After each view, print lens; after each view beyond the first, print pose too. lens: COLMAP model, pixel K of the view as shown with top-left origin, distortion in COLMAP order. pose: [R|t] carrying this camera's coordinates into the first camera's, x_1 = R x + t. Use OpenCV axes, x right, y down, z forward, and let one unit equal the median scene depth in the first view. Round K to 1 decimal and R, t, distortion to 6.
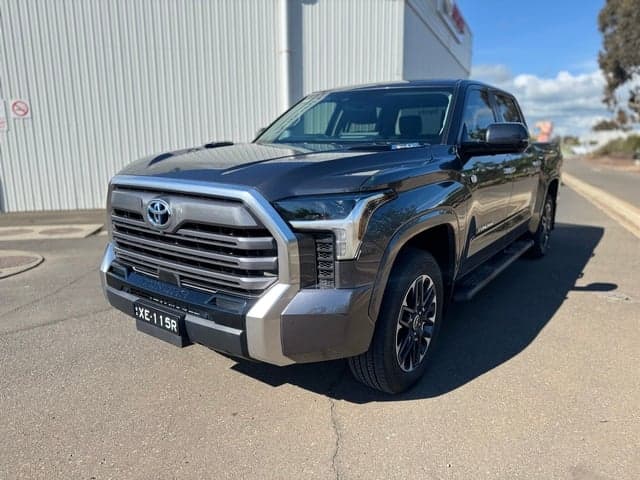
lens RADIAL K [[489.3, 0, 318.4], [0, 489.3, 249.9], [0, 0, 1]] dist [0.036242, -0.005992]
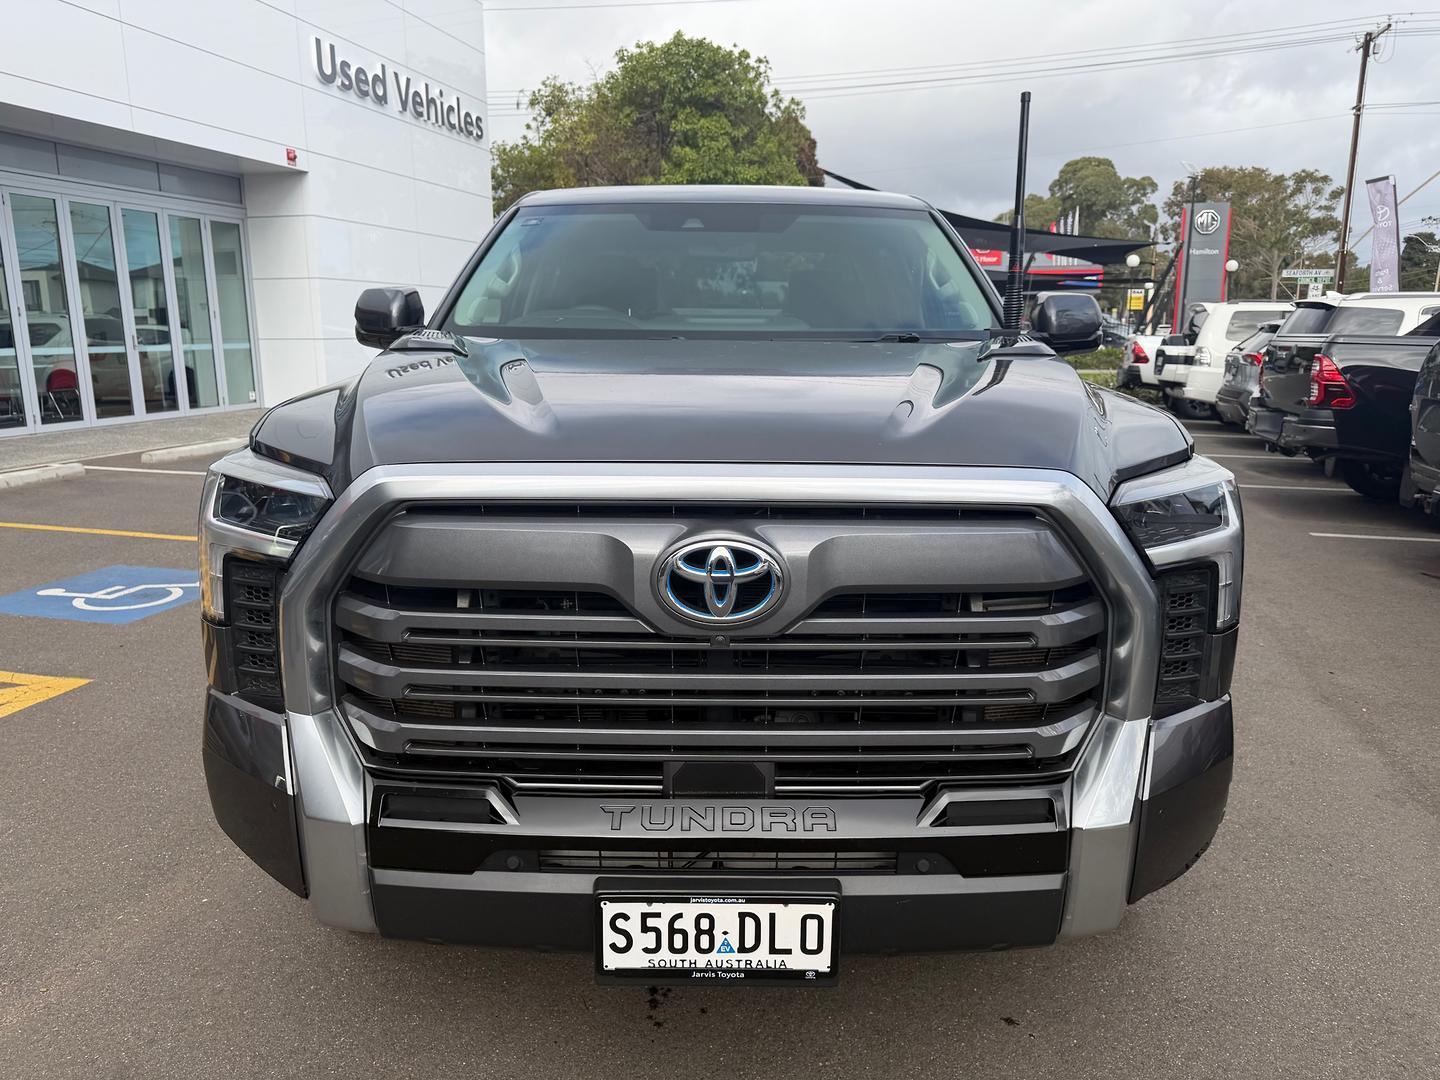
lens RADIAL K [[1101.0, 0, 716.5], [0, 1101.0, 562.3], [0, 0, 1]] dist [0.036242, -0.005992]
pose [[0.796179, -0.137904, 0.589136, -0.785320], [0.131059, 0.989870, 0.054590, -0.132971], [-0.590696, 0.033748, 0.806188, 0.487926]]
